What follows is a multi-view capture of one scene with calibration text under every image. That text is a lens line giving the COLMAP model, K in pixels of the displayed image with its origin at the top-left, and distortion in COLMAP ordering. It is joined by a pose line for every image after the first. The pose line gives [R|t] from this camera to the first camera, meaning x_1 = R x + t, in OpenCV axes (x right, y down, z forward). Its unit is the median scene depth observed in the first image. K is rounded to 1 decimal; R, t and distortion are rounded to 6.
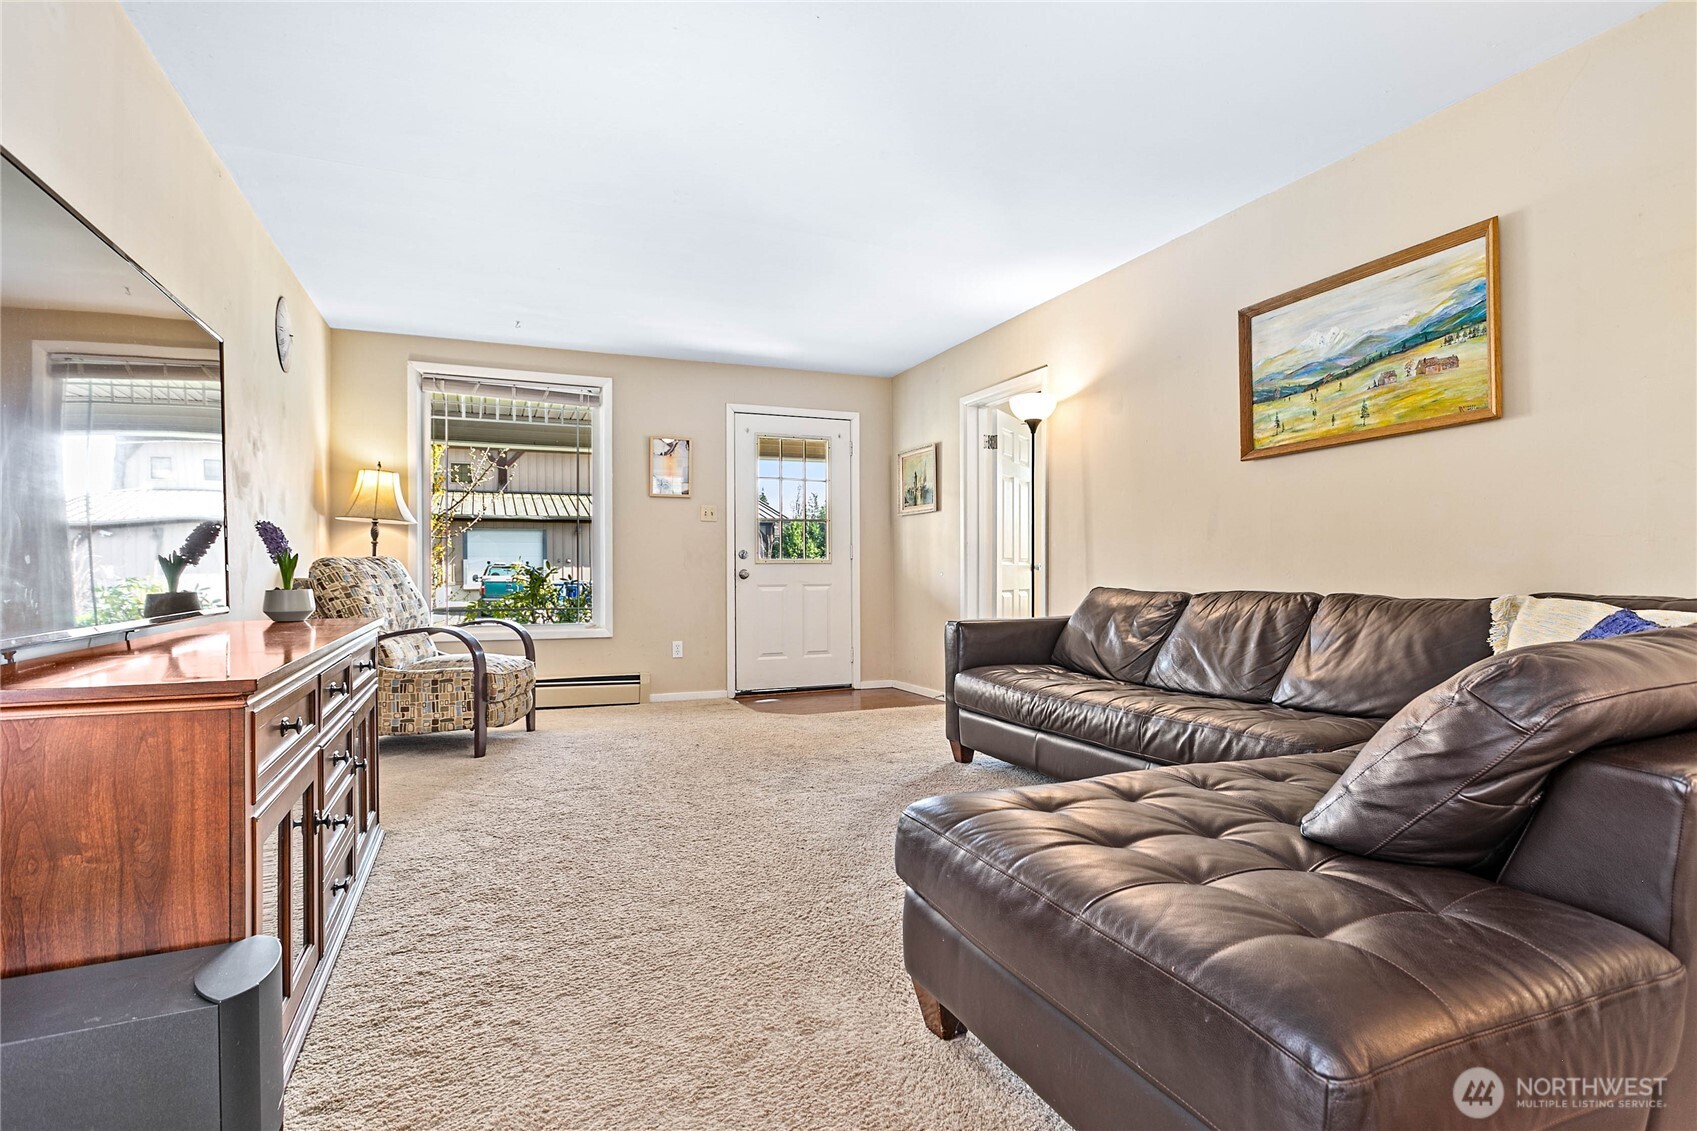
lens RADIAL K [[861.6, 0, 853.2], [0, 861.6, 570.8], [0, 0, 1]] dist [-0.017263, 0.007506]
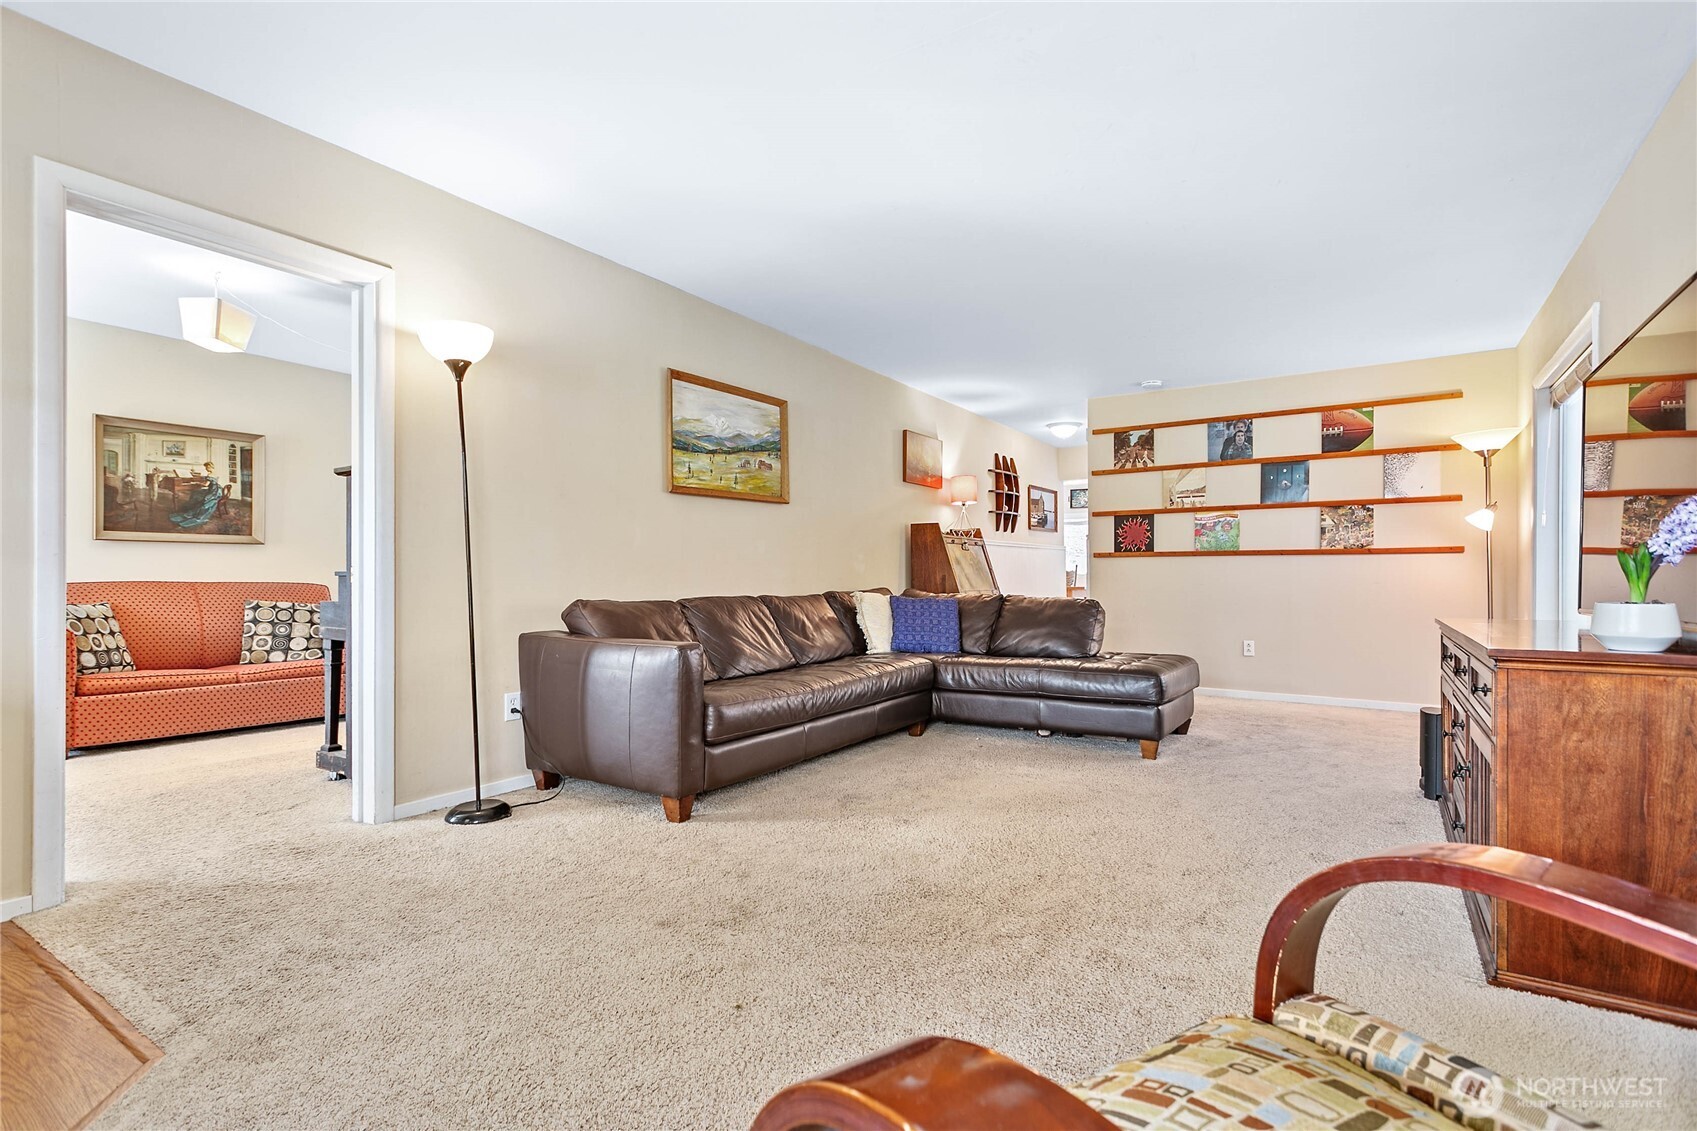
lens RADIAL K [[810.2, 0, 840.6], [0, 810.2, 578.6], [0, 0, 1]] dist [-0.025050, 0.010604]
pose [[-0.553627, 0.002434, 0.832761, -0.734844], [0.000333, 0.999996, -0.002702, -0.000830], [-0.832765, -0.001219, -0.553626, 1.633753]]
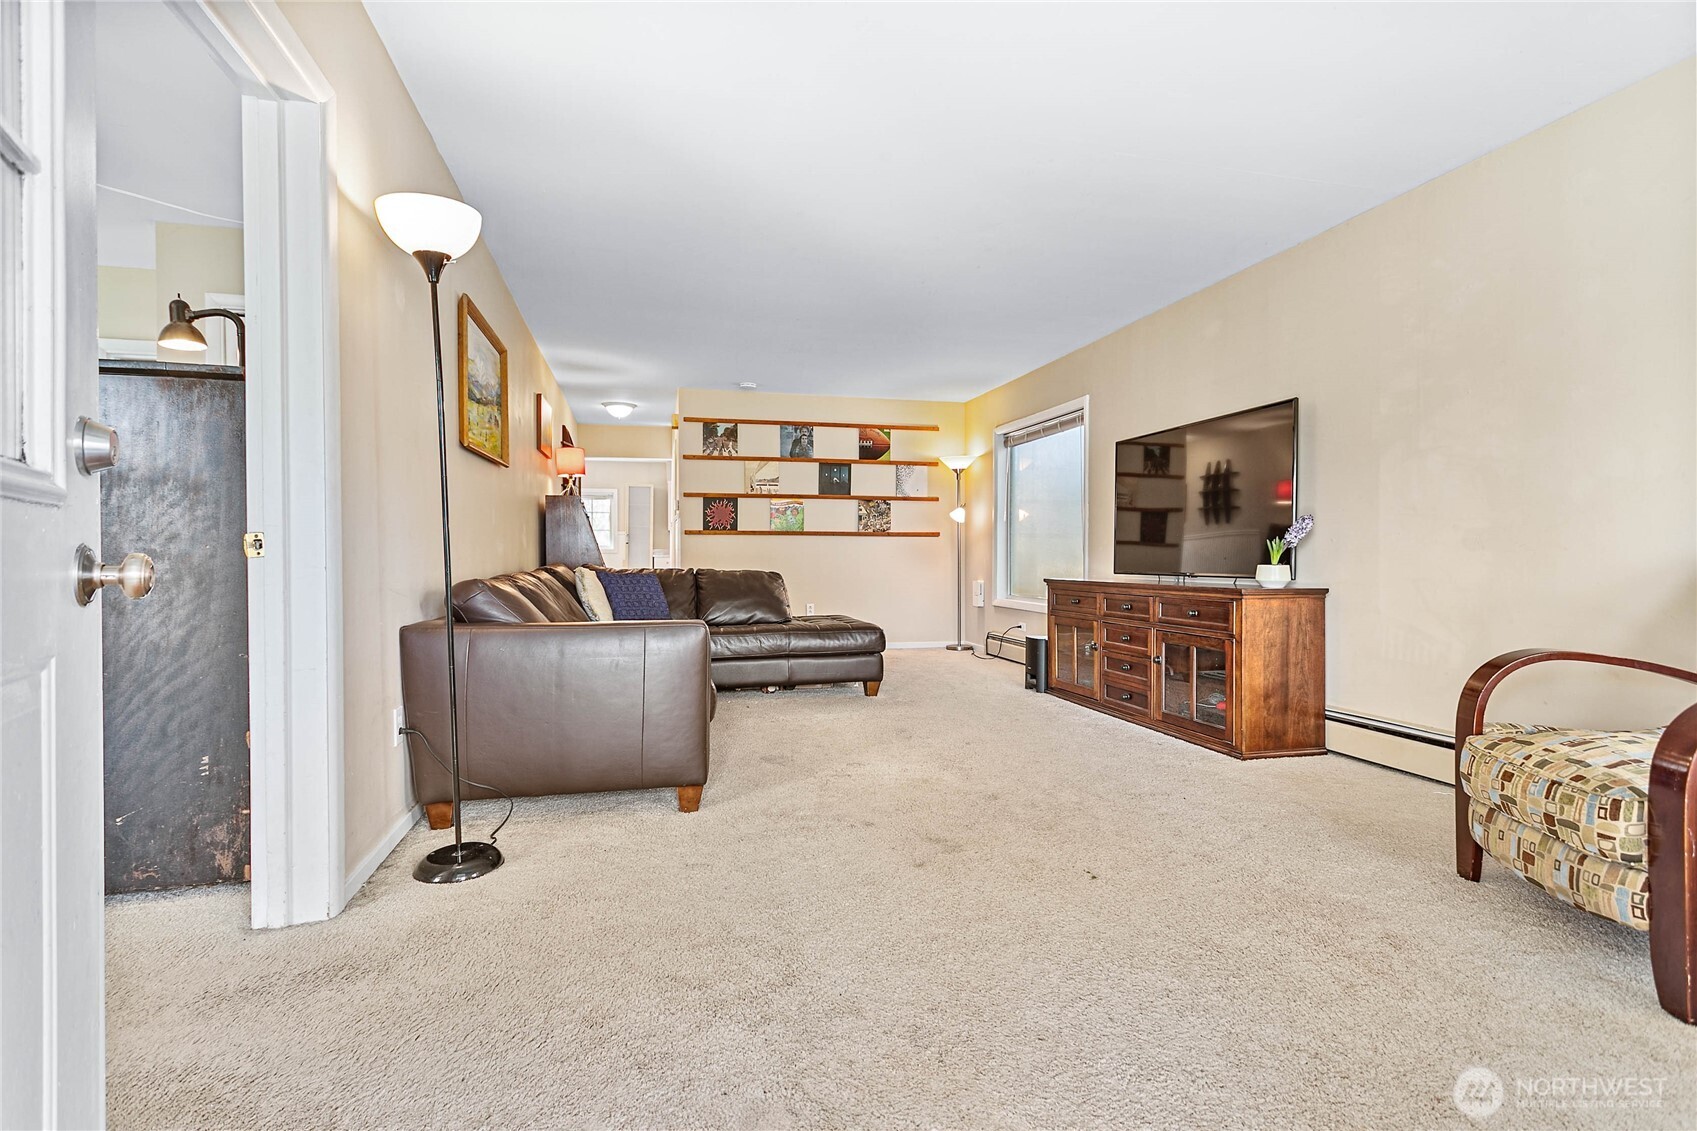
lens RADIAL K [[810.2, 0, 847.7], [0, 810.2, 560.9], [0, 0, 1]] dist [-0.025050, 0.010604]
pose [[-0.989221, -0.000568, 0.146430, -0.464545], [0.000217, 0.999986, 0.005339, 0.000226], [-0.146431, 0.005313, -0.989207, 1.855904]]
